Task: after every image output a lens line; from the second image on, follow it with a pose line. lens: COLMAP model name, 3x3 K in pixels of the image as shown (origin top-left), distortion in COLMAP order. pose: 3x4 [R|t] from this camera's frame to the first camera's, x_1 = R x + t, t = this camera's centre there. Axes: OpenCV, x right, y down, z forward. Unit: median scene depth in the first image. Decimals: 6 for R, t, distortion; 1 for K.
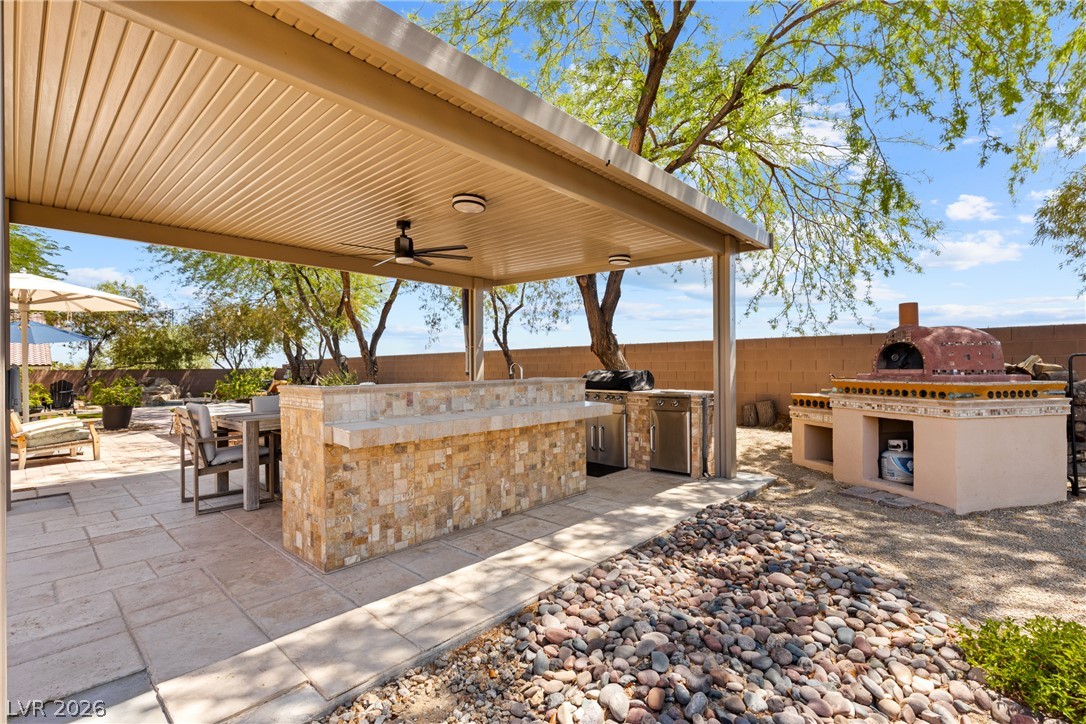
lens RADIAL K [[488.2, 0, 539.9], [0, 488.2, 360.1], [0, 0, 1]] dist [0.005880, -0.001372]
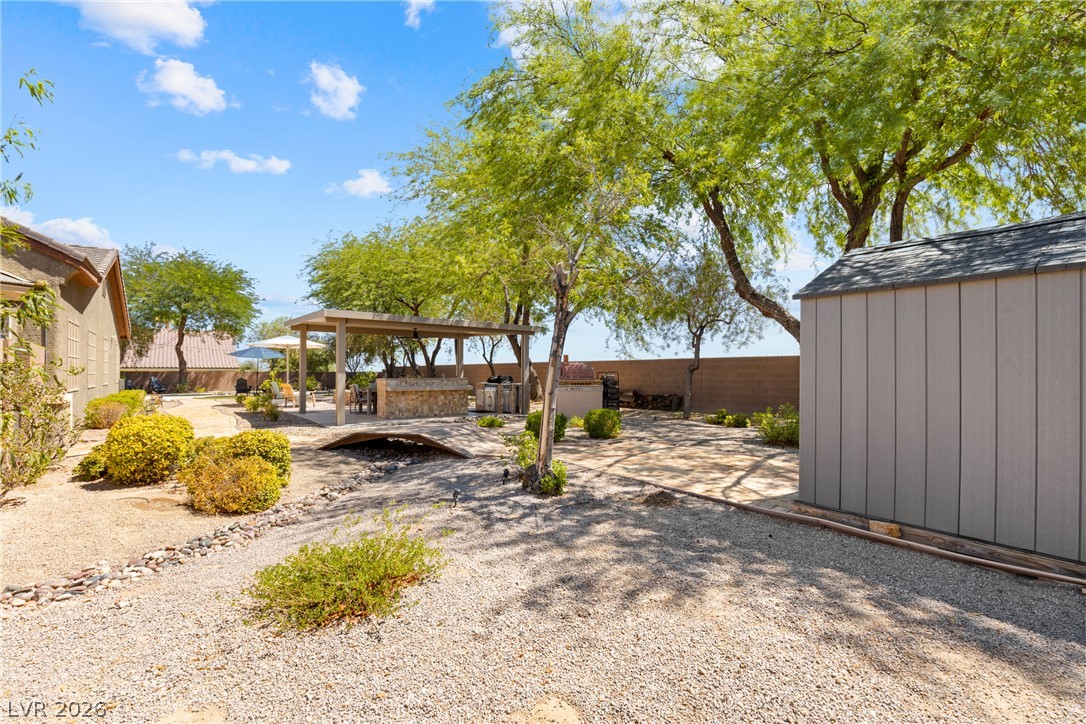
lens RADIAL K [[488.2, 0, 542.0], [0, 488.2, 363.4], [0, 0, 1]] dist [0.005880, -0.001372]
pose [[0.984952, 0.006841, -0.172691, 0.893140], [-0.007363, 0.999970, -0.002384, -0.042249], [0.172670, 0.003620, 0.984973, -1.622124]]
